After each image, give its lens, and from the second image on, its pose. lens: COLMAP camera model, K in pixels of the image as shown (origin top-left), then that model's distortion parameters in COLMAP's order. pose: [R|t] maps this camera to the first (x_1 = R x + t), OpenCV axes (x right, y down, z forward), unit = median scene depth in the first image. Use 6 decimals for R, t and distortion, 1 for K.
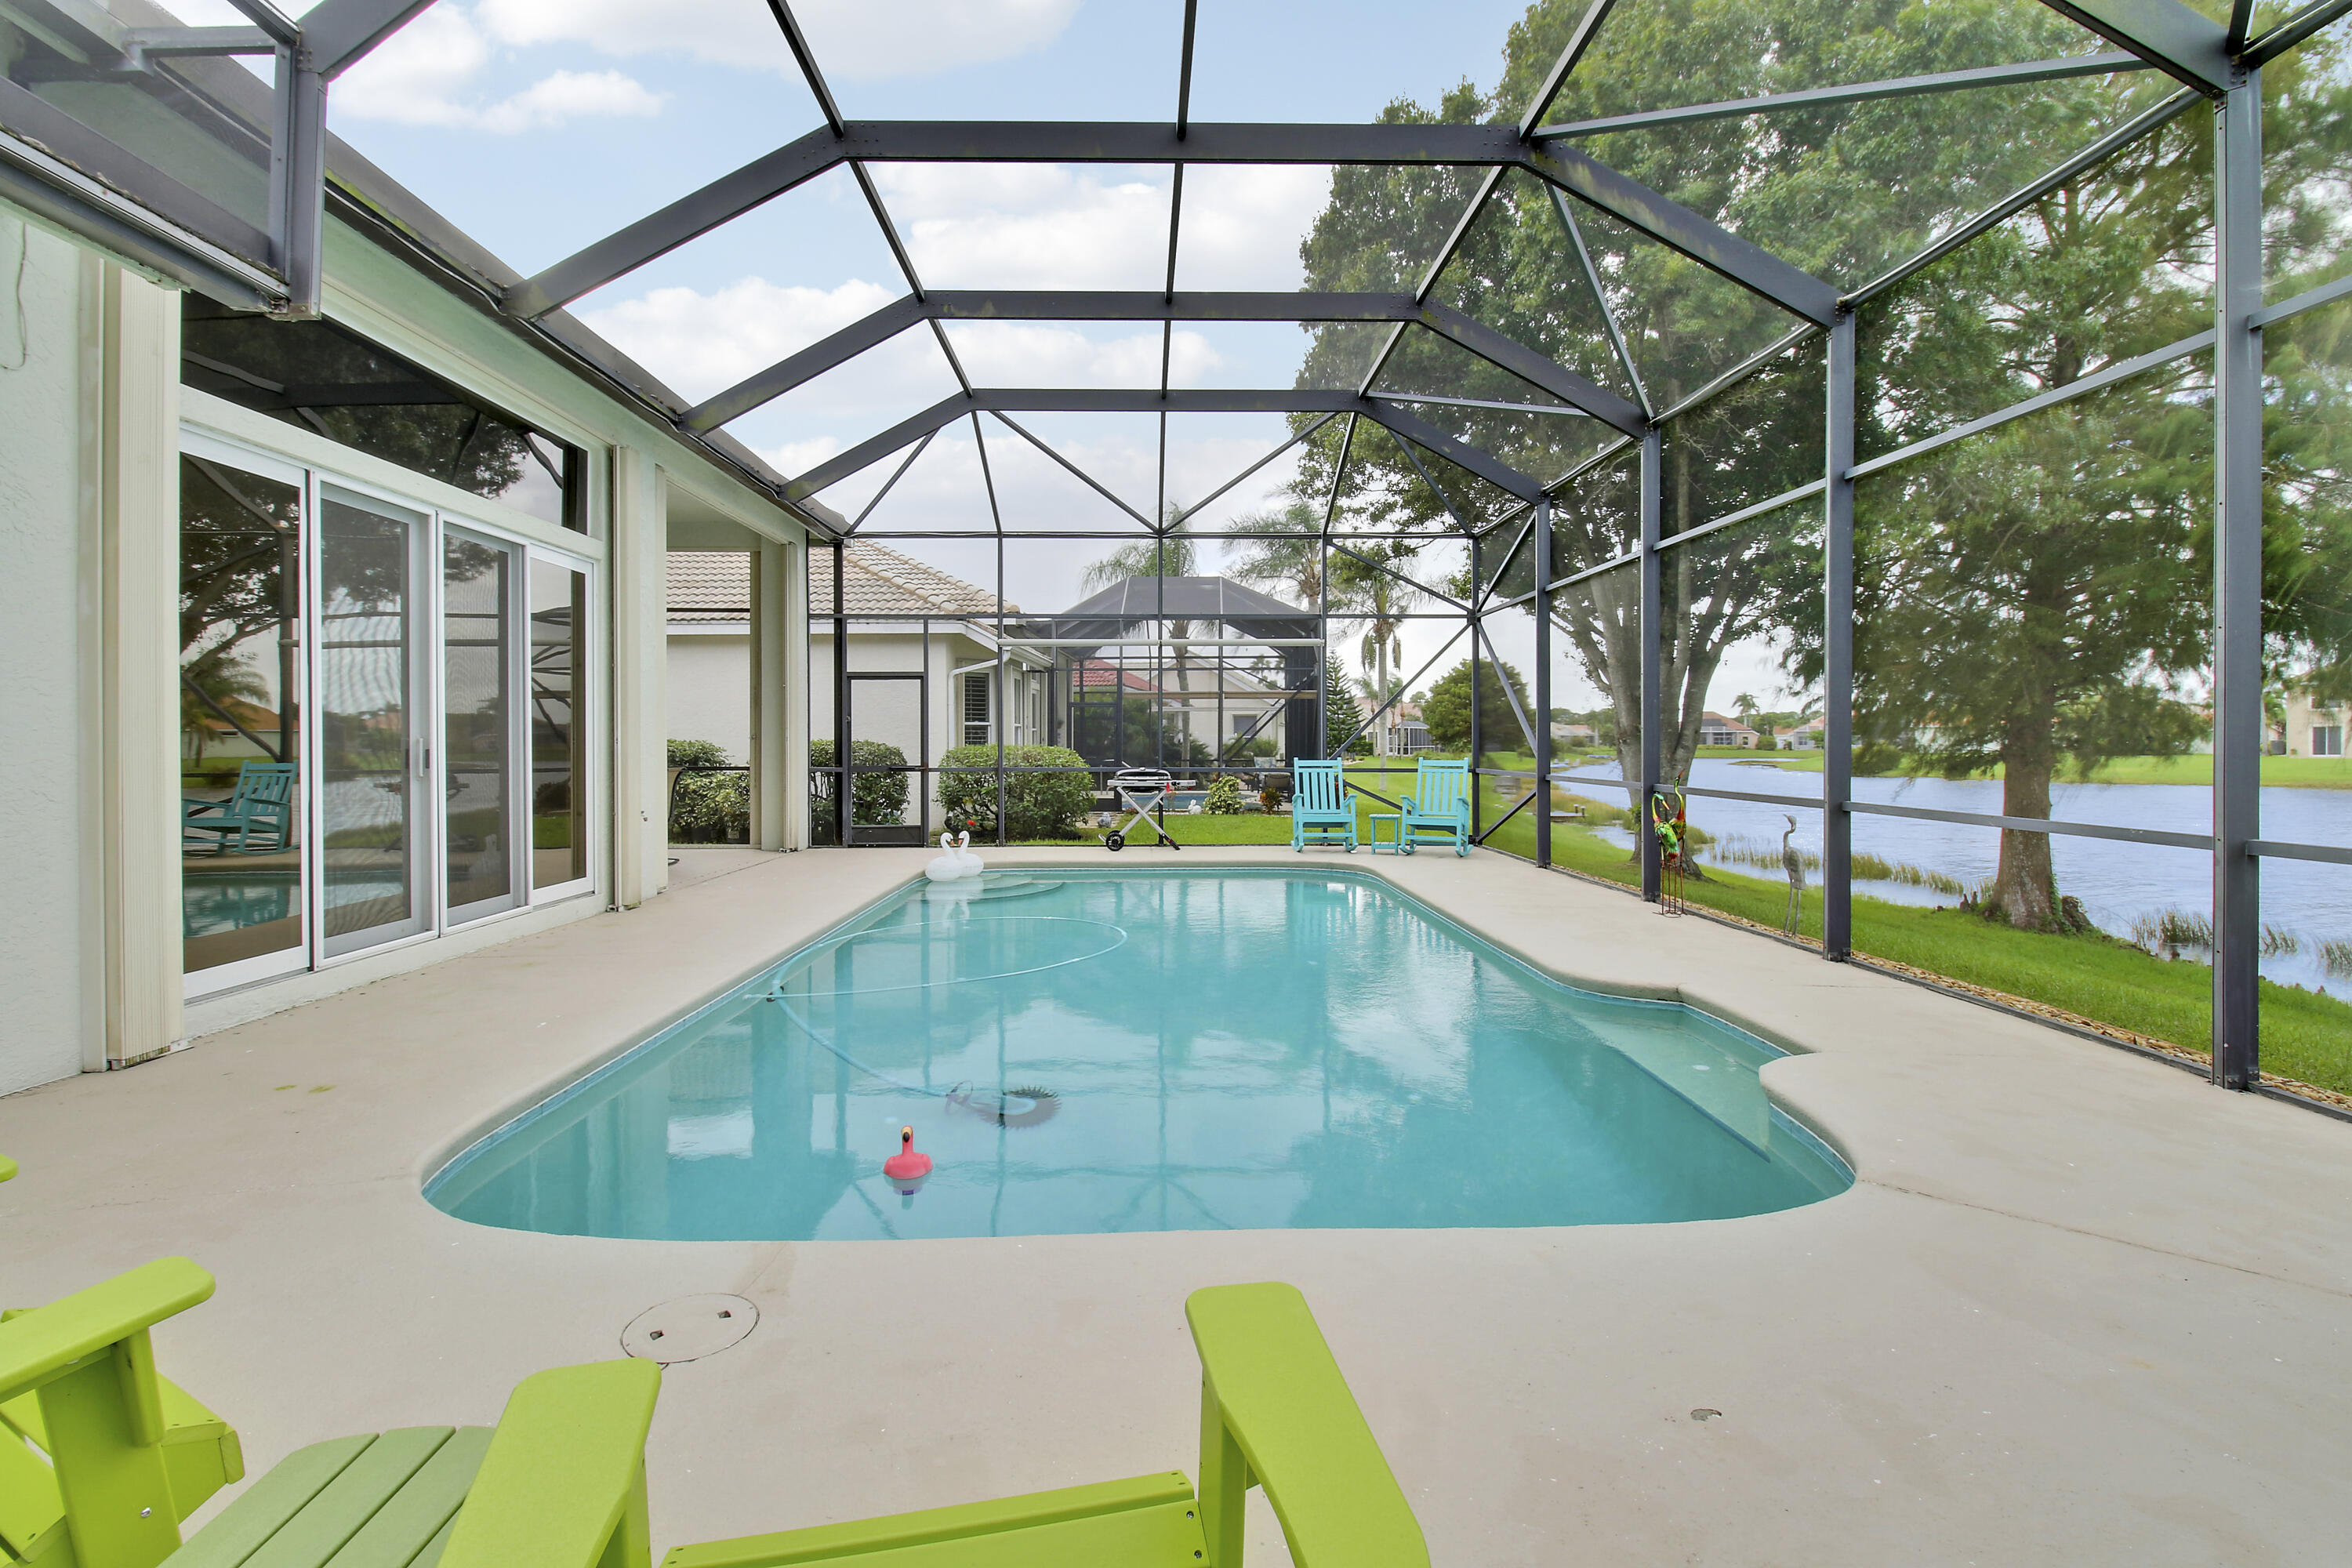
lens RADIAL K [[1094.4, 0, 1181.9], [0, 1094.4, 762.8], [0, 0, 1]] dist [-0.002625, -0.009684]
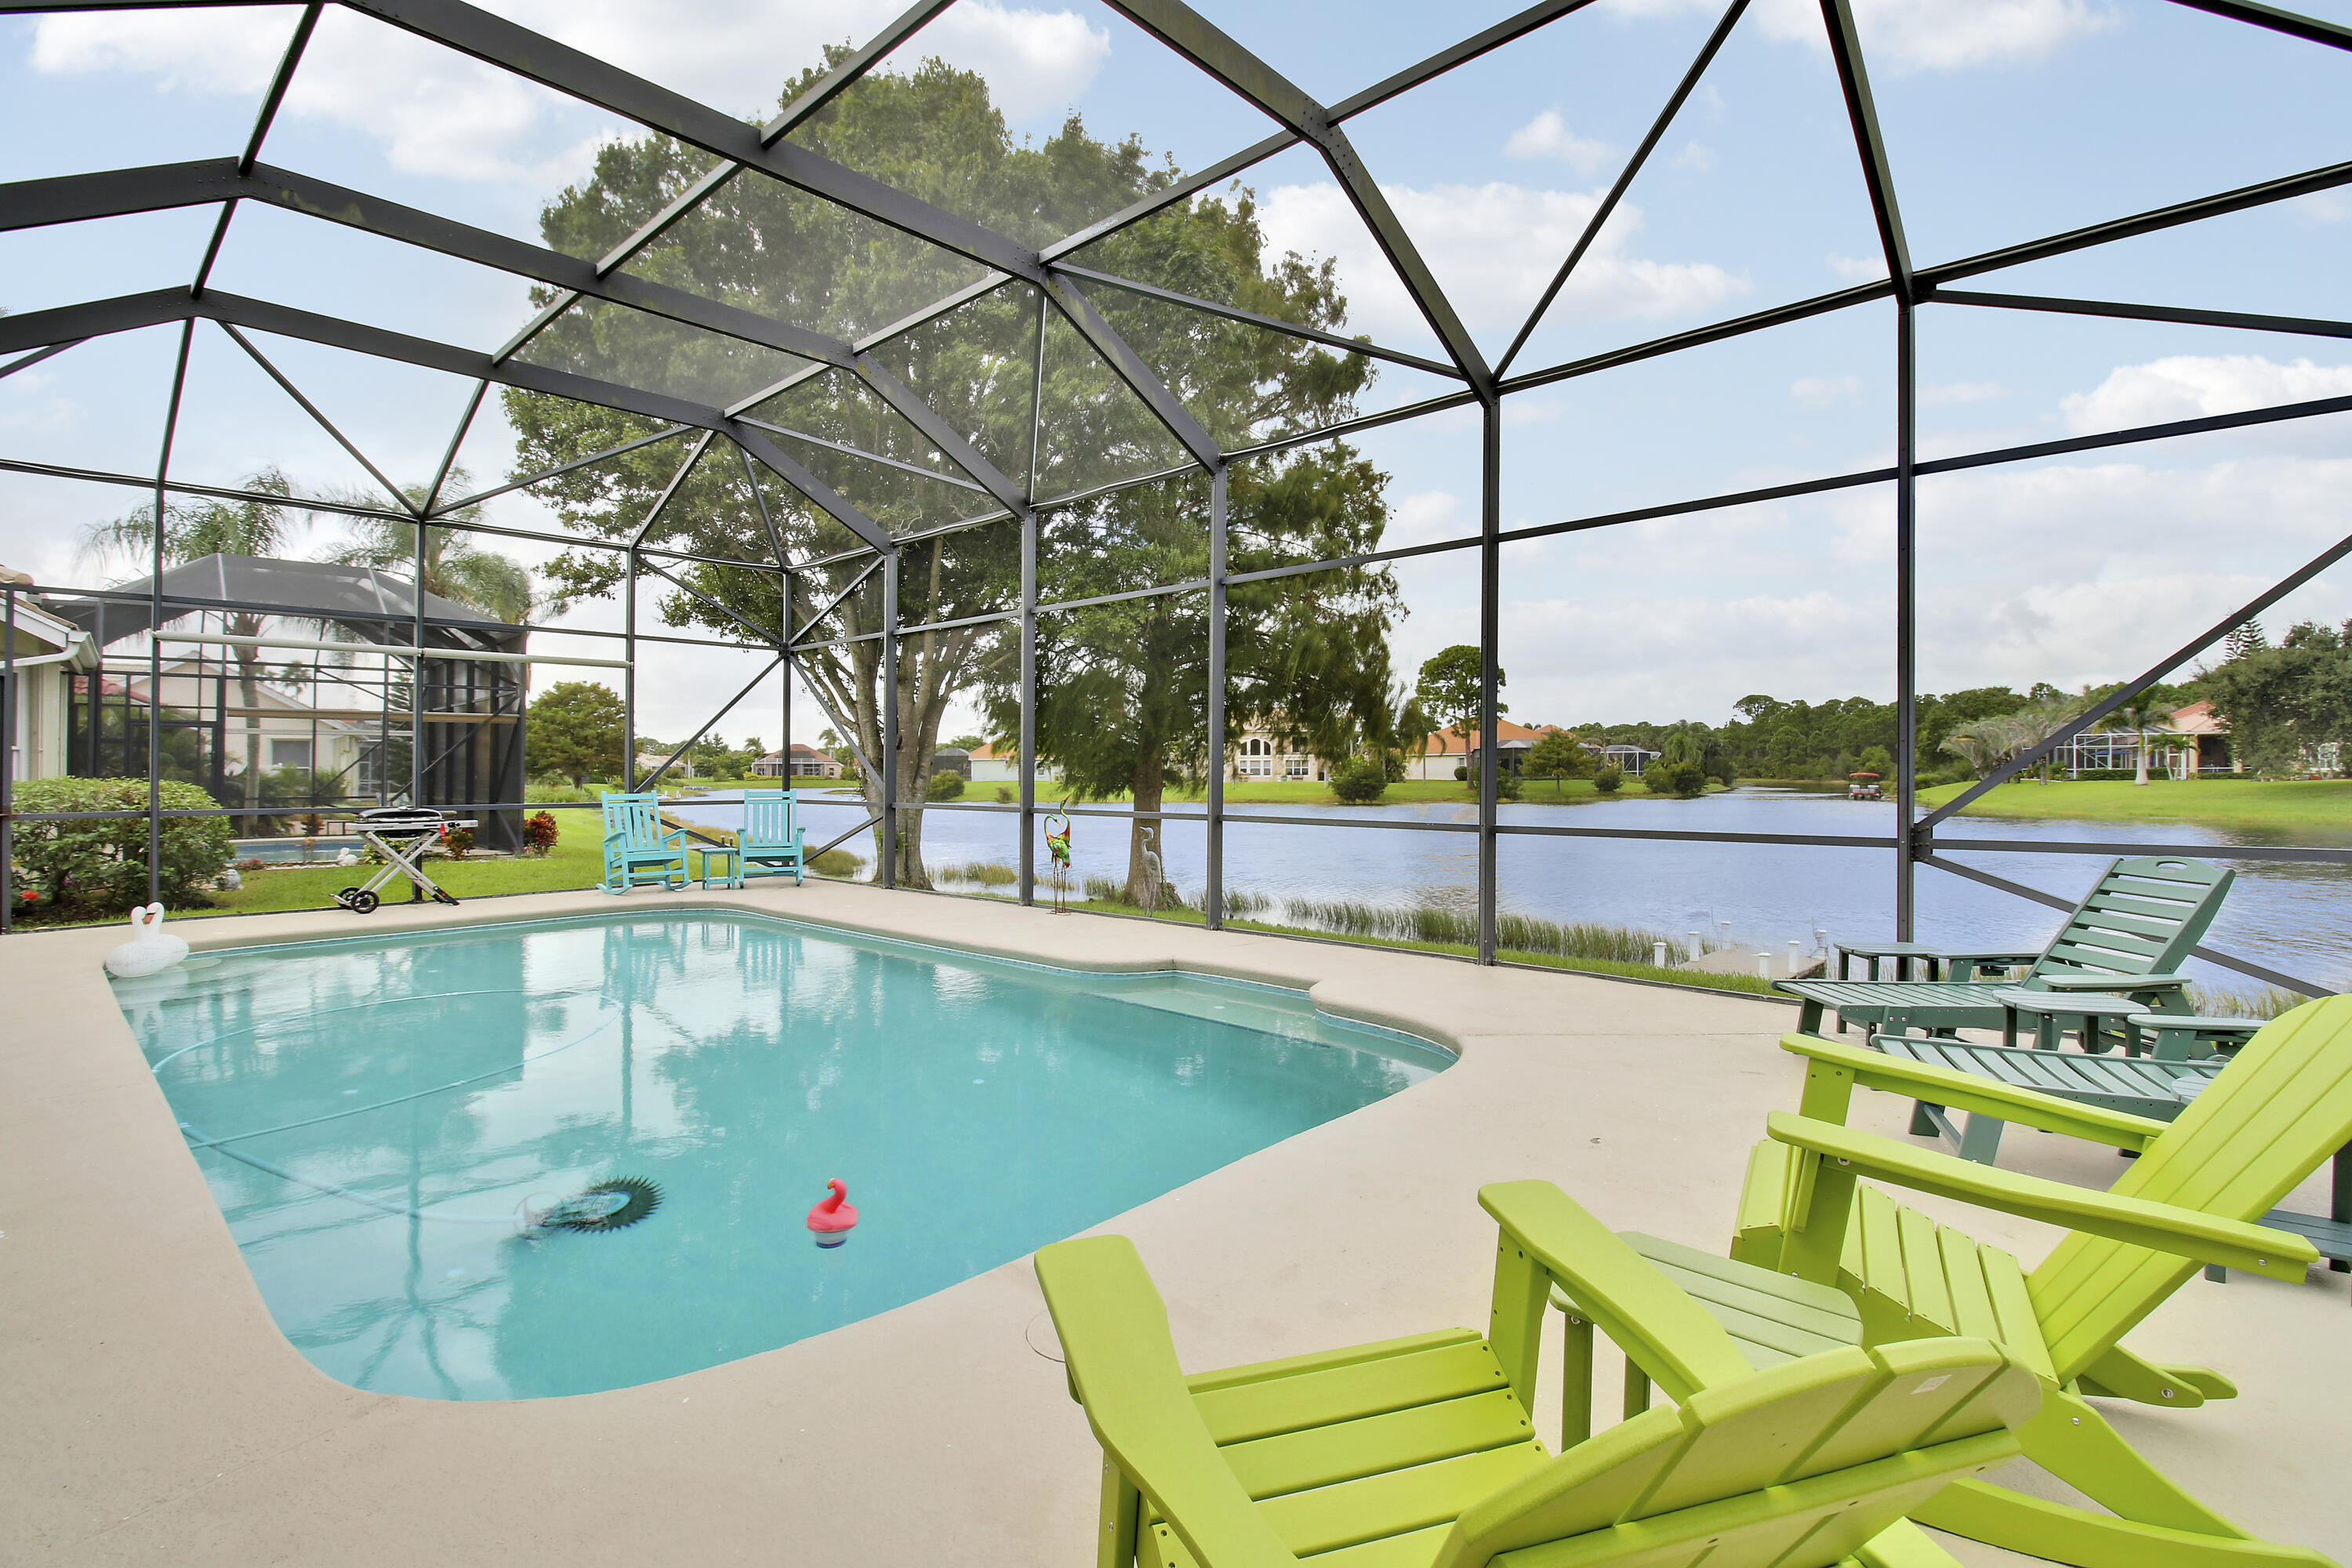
lens RADIAL K [[1094.4, 0, 1183.5], [0, 1094.4, 770.0], [0, 0, 1]] dist [-0.002625, -0.009684]
pose [[0.684329, -0.001731, 0.729172, -0.180756], [0.017372, 0.999752, -0.013930, -0.000901], [-0.728967, 0.022200, 0.684189, 0.032069]]
